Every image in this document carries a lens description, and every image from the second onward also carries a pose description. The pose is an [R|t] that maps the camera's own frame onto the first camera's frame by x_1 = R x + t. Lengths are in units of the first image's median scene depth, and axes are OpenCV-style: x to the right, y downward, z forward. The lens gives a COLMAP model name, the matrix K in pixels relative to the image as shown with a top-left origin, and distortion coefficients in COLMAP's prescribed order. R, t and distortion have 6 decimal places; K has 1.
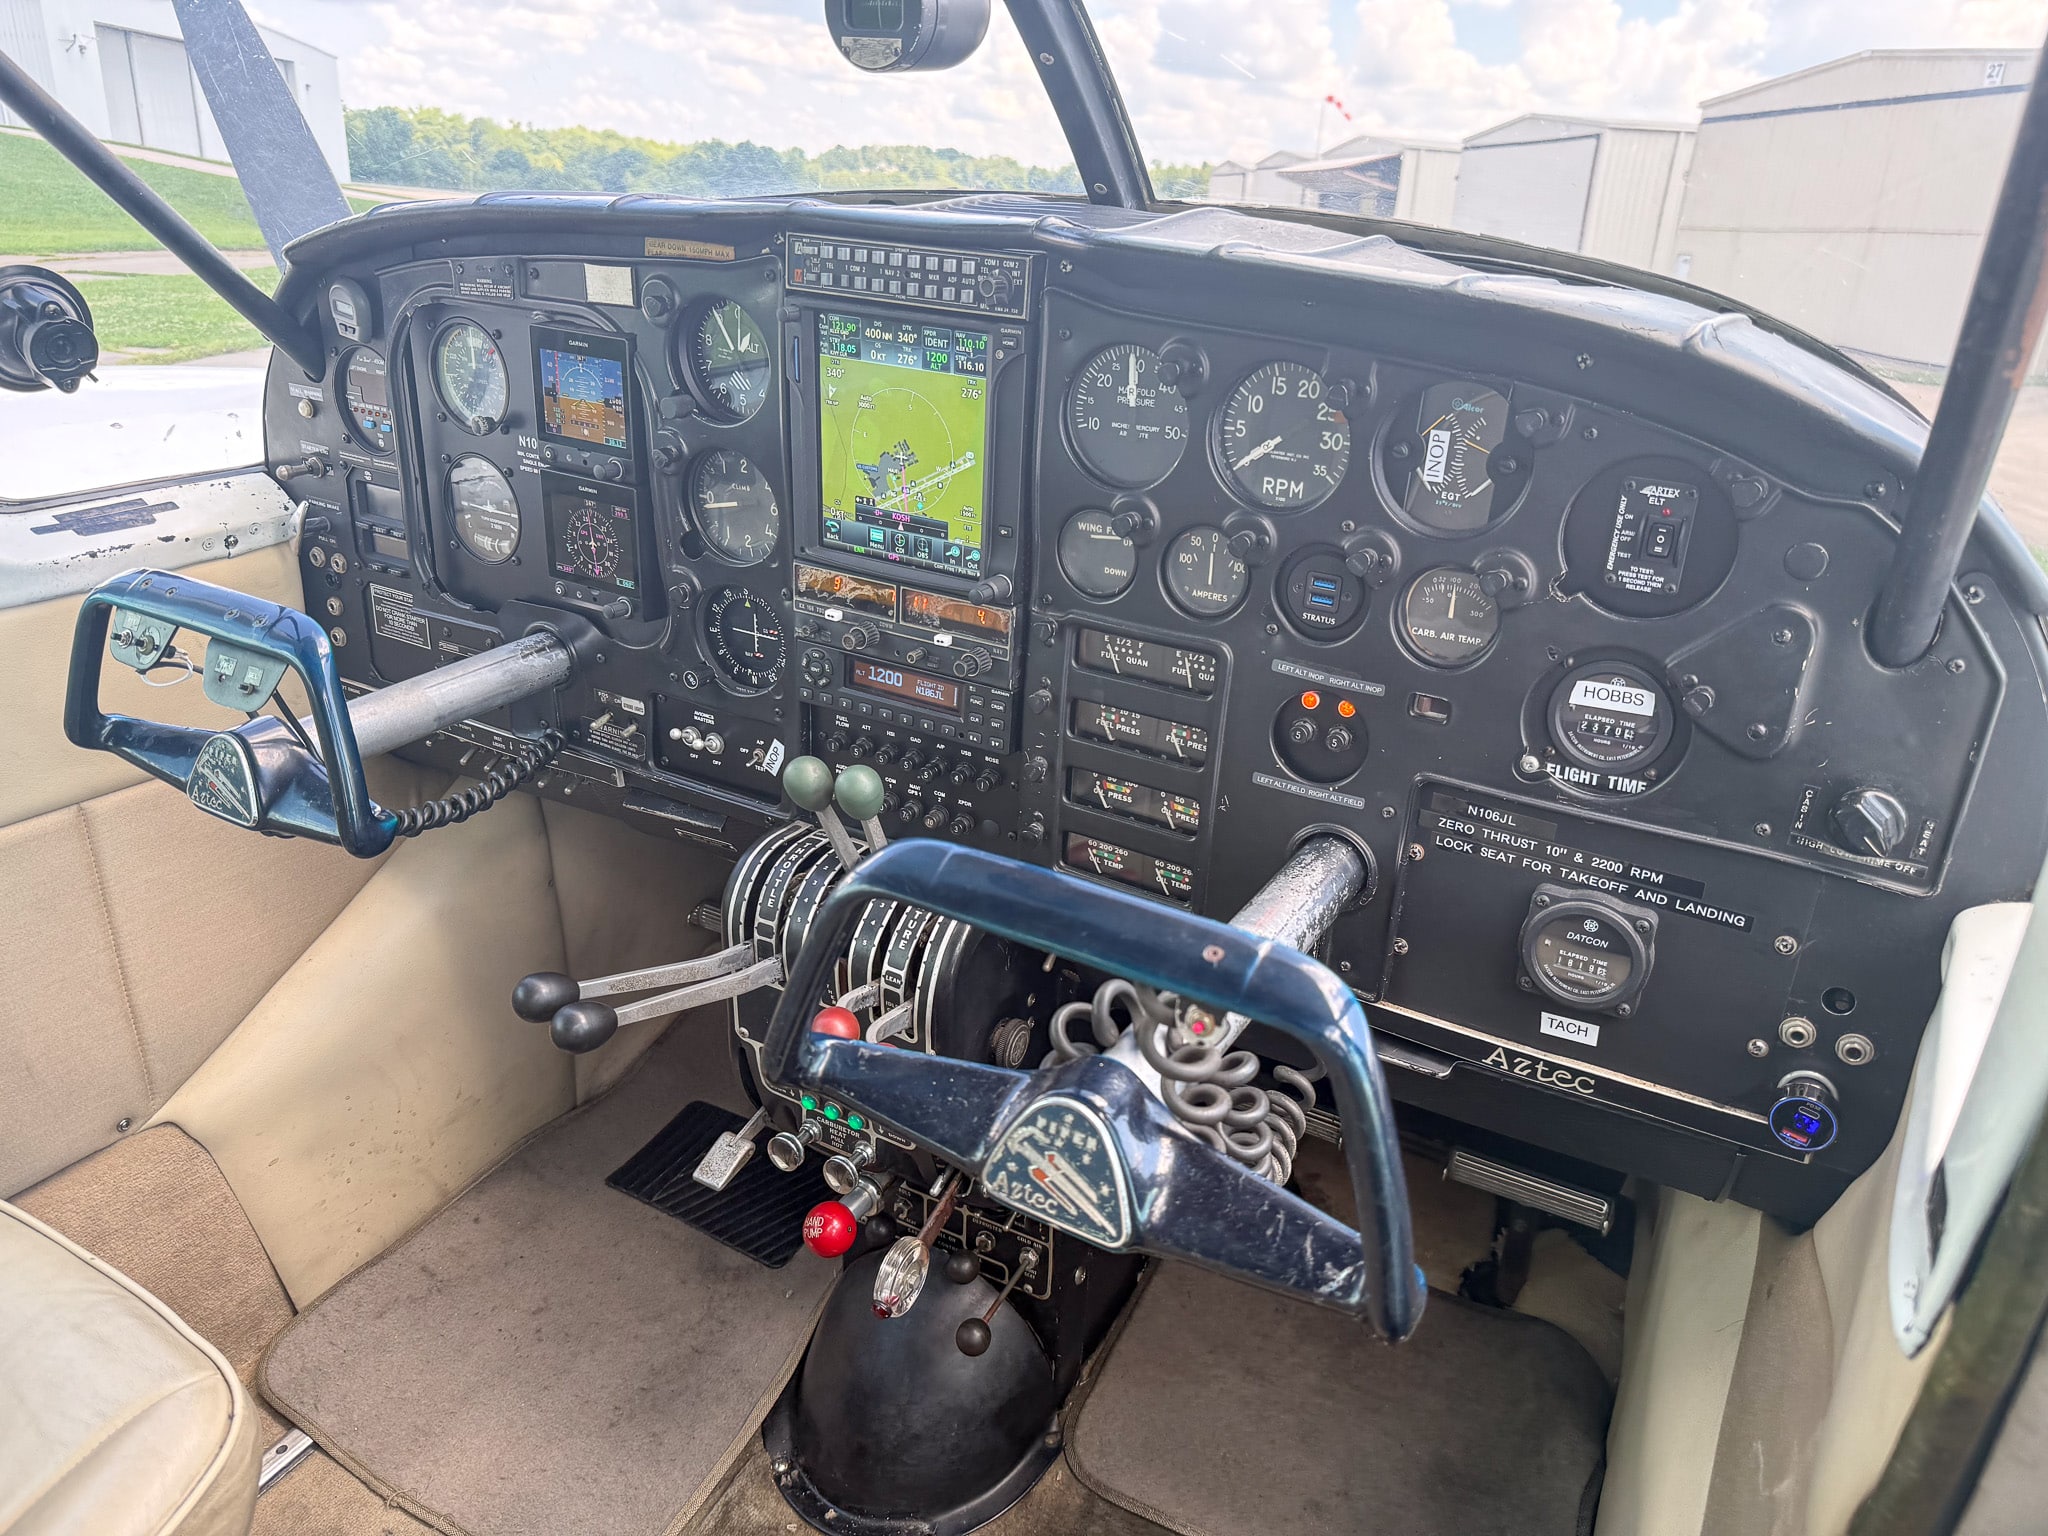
lens RADIAL K [[1432.4, 0, 1029.2], [0, 1432.4, 779.0], [0, 0, 1]] dist [0.171143, -0.350381]
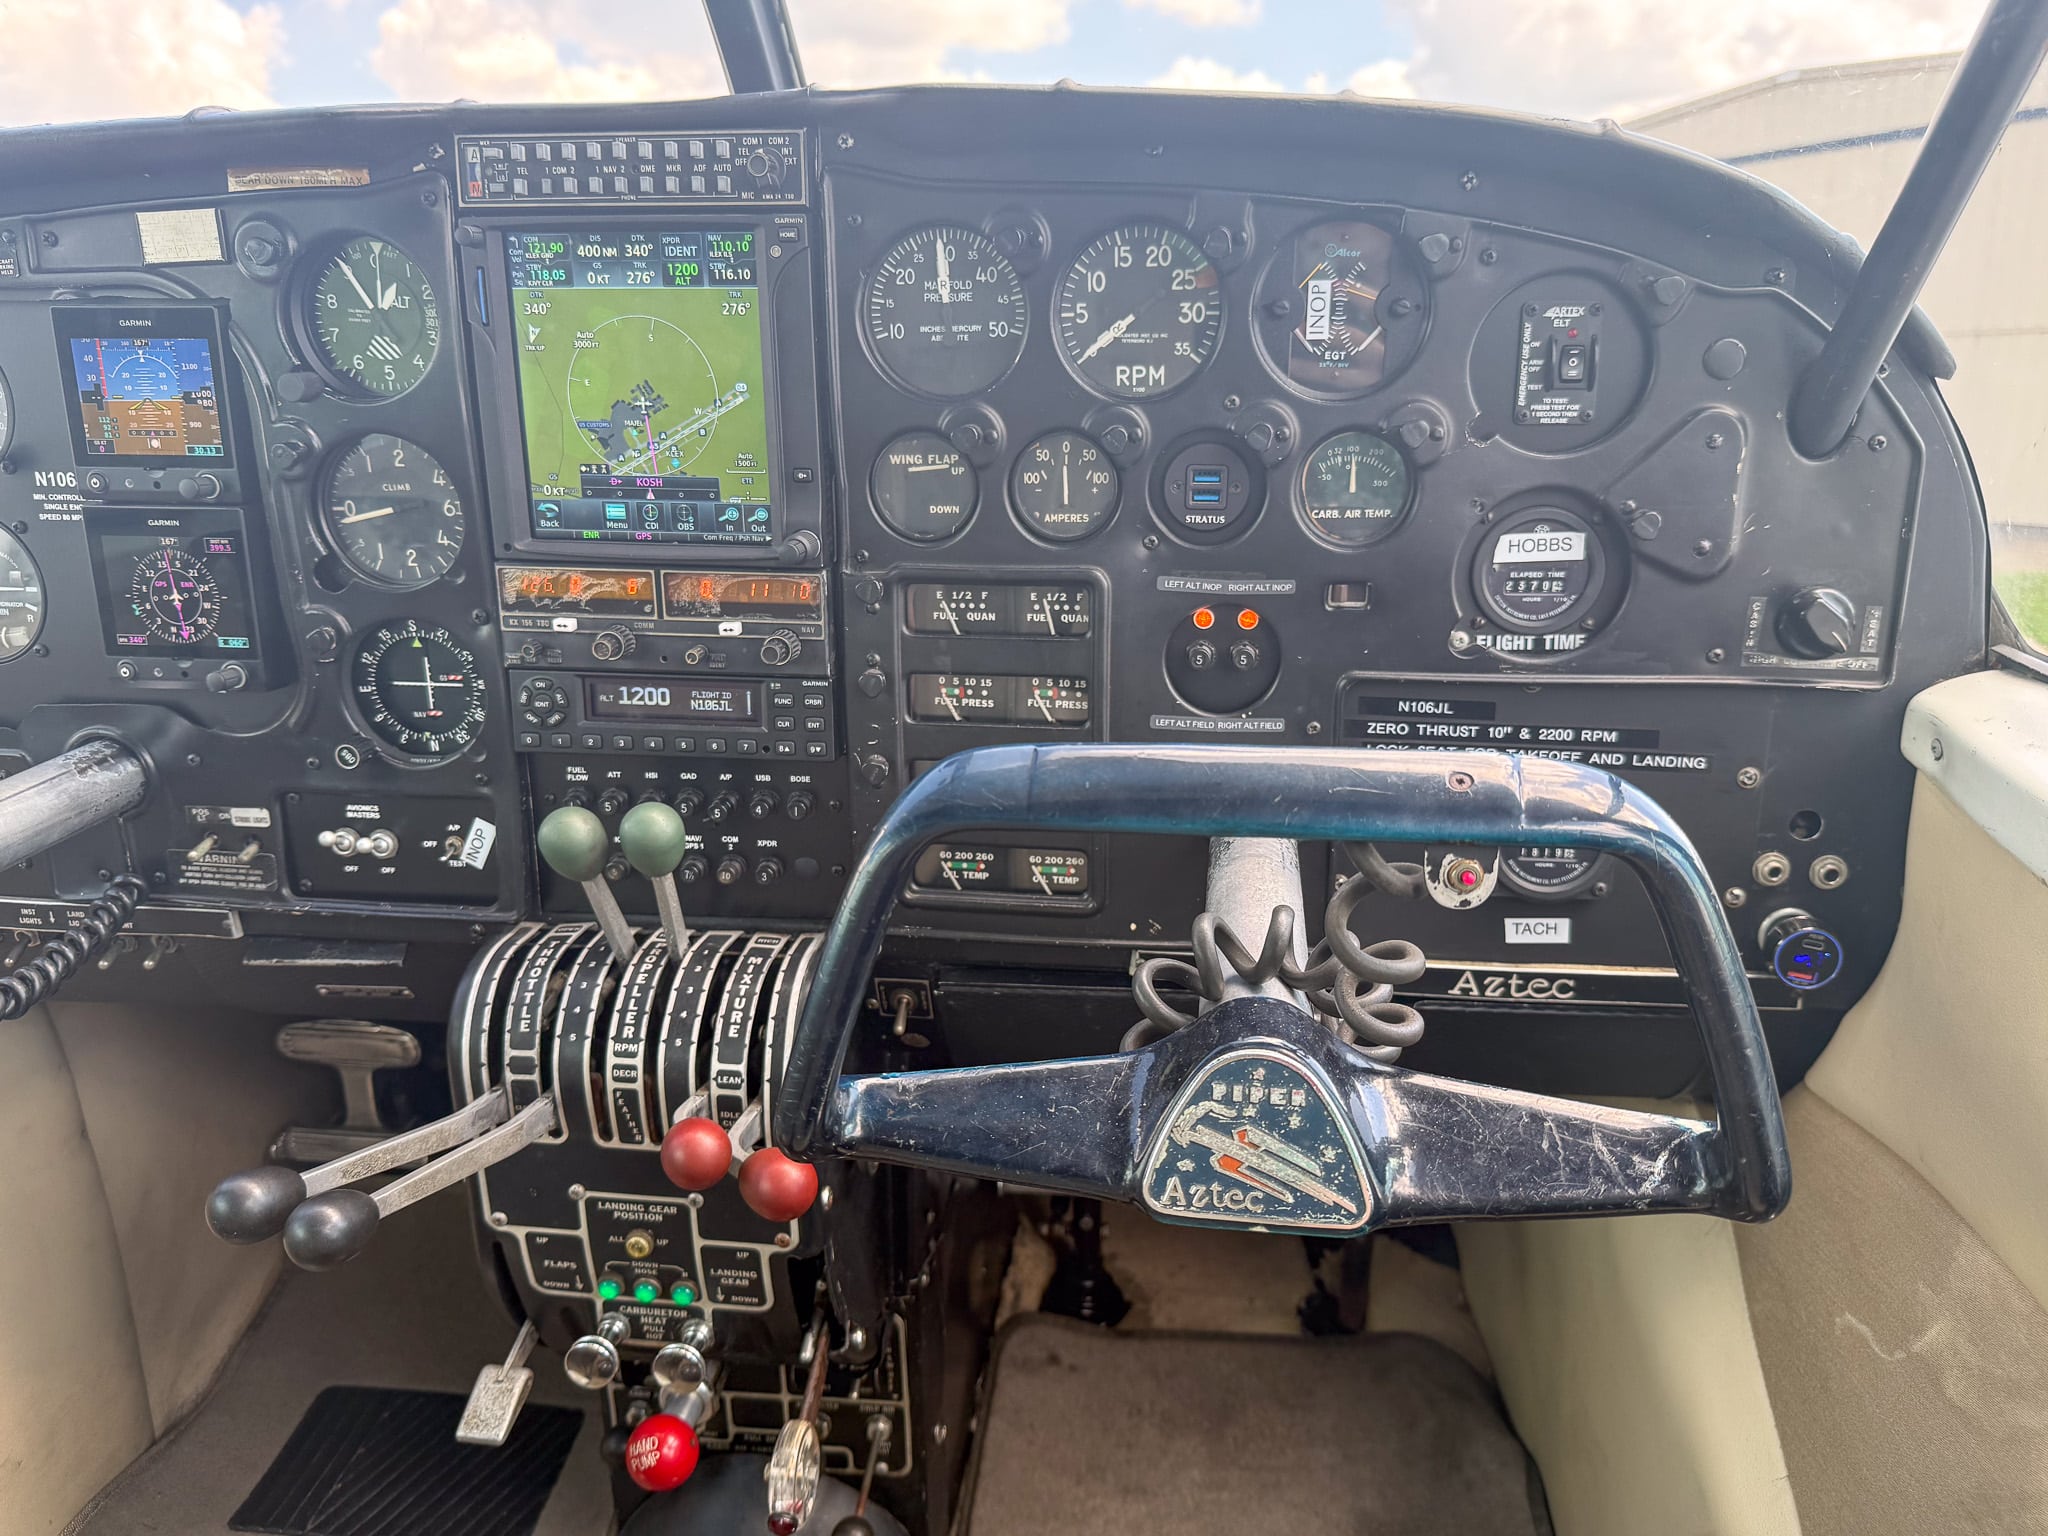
lens RADIAL K [[1494.0, 0, 1024.0], [0, 1494.0, 768.0], [0, 0, 1]] dist [0.070350, -0.139955]
pose [[0.923811, -0.155703, 0.349756, -0.225106], [0.196743, 0.976780, -0.084817, 0.085108], [-0.328428, 0.147166, 0.932993, 0.207342]]
